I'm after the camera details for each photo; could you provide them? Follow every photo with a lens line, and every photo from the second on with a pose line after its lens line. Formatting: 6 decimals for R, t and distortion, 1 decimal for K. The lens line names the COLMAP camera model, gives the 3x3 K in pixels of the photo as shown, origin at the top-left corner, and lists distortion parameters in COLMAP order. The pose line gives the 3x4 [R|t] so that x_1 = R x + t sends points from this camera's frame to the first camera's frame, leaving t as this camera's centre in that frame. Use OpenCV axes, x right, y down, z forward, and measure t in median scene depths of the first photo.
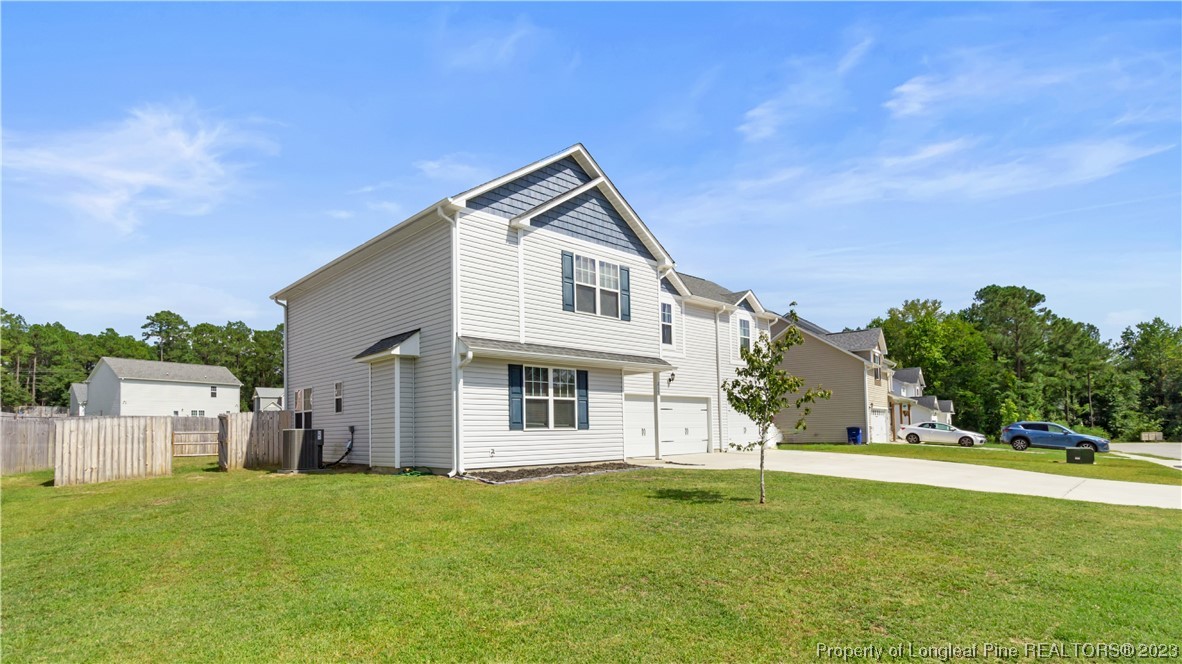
lens RADIAL K [[562.3, 0, 589.5], [0, 562.3, 316.1], [0, 0, 1]] dist [0.017450, -0.000451]
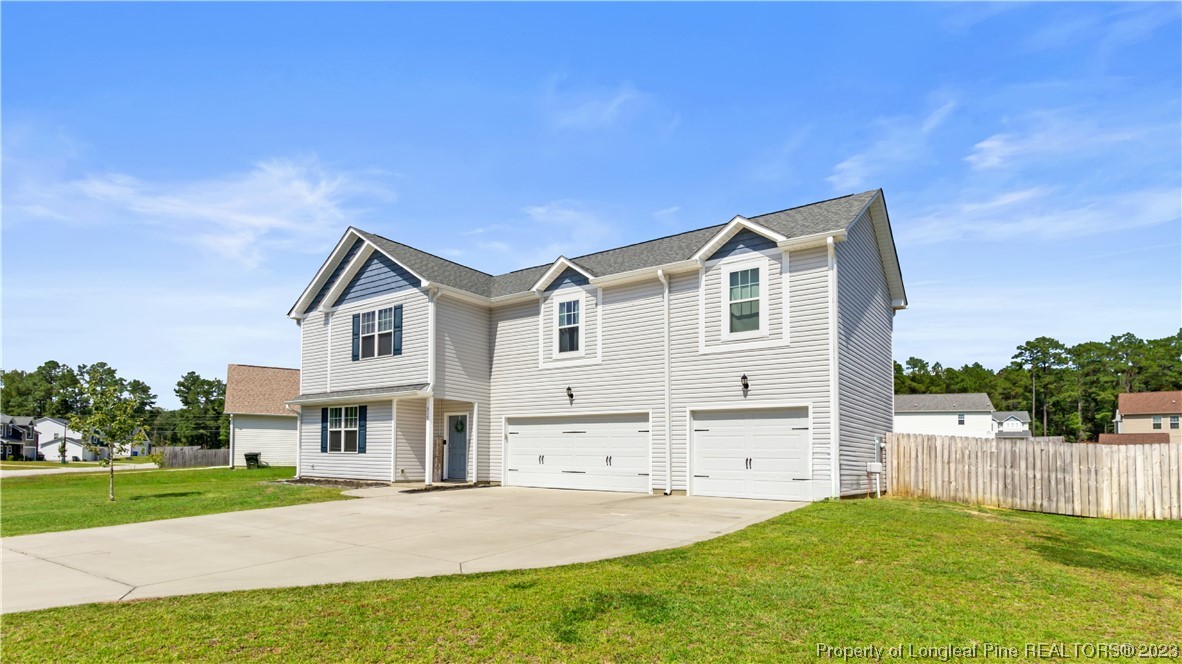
lens RADIAL K [[565.0, 0, 591.9], [0, 565.0, 363.0], [0, 0, 1]] dist [0.001164, -0.000087]
pose [[0.239099, -0.144479, -0.960186, 1.317839], [0.175182, 0.979060, -0.103696, 0.222645], [0.955062, -0.143414, 0.259403, 1.178245]]
